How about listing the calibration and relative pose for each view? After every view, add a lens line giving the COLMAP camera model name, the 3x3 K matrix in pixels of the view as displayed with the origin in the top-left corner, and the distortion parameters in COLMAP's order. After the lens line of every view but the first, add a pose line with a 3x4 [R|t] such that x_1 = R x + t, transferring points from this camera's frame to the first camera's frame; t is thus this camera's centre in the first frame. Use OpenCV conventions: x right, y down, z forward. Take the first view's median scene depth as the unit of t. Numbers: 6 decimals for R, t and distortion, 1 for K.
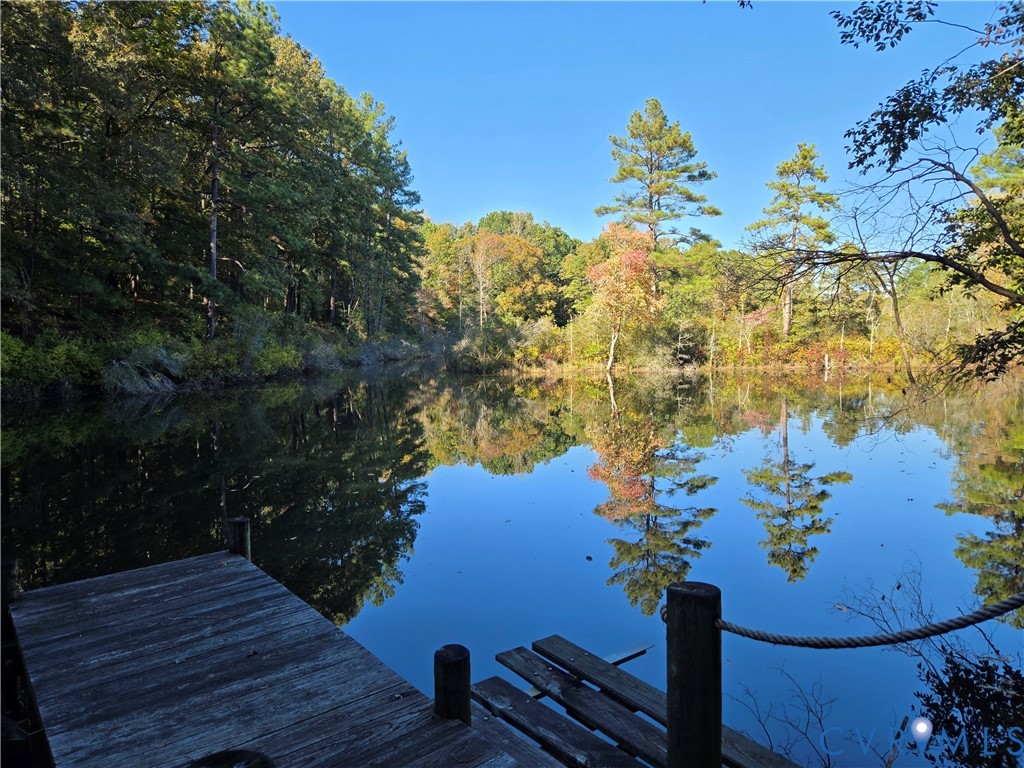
lens RADIAL K [[686.0, 0, 514.9], [0, 686.0, 390.2], [0, 0, 1]] dist [0.047349, -0.045339]
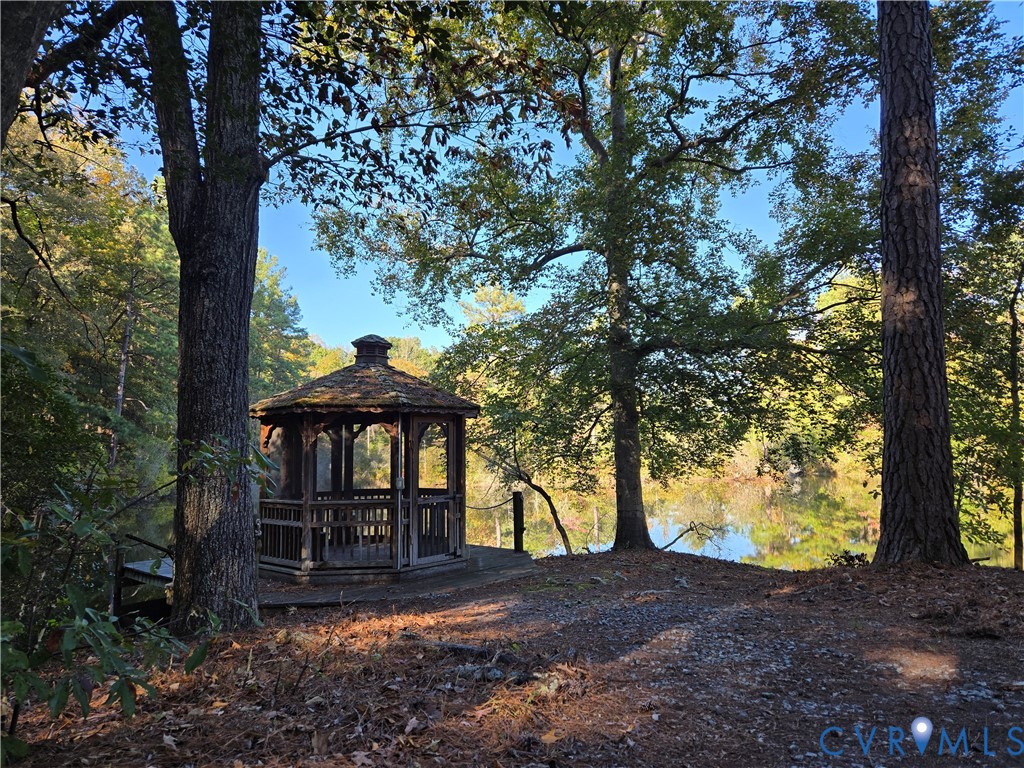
lens RADIAL K [[686.0, 0, 519.8], [0, 686.0, 383.3], [0, 0, 1]] dist [0.047349, -0.045339]
pose [[0.988284, 0.003863, 0.152575, 0.065093], [0.022856, 0.984661, -0.172975, 0.007363], [-0.150902, 0.174435, 0.973037, -0.268464]]
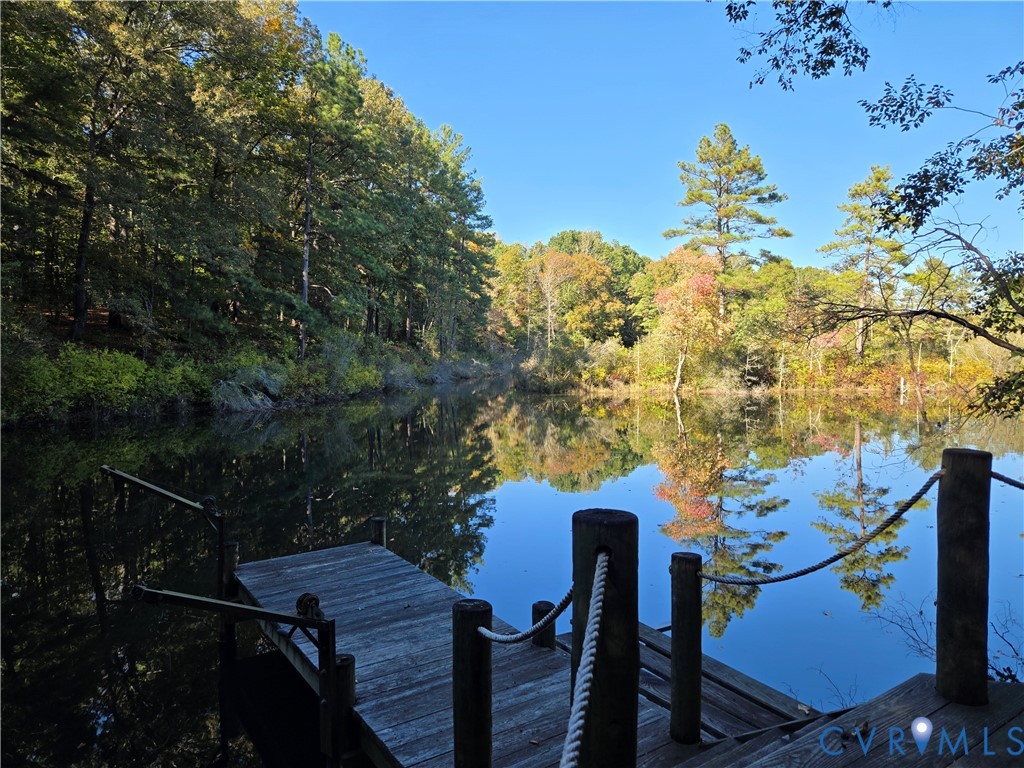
lens RADIAL K [[686.0, 0, 510.1], [0, 686.0, 388.4], [0, 0, 1]] dist [0.047349, -0.045339]
pose [[0.994505, 0.008650, -0.104328, -0.000652], [-0.011399, 0.999603, -0.025781, -0.004184], [0.104063, 0.026829, 0.994209, -0.036991]]
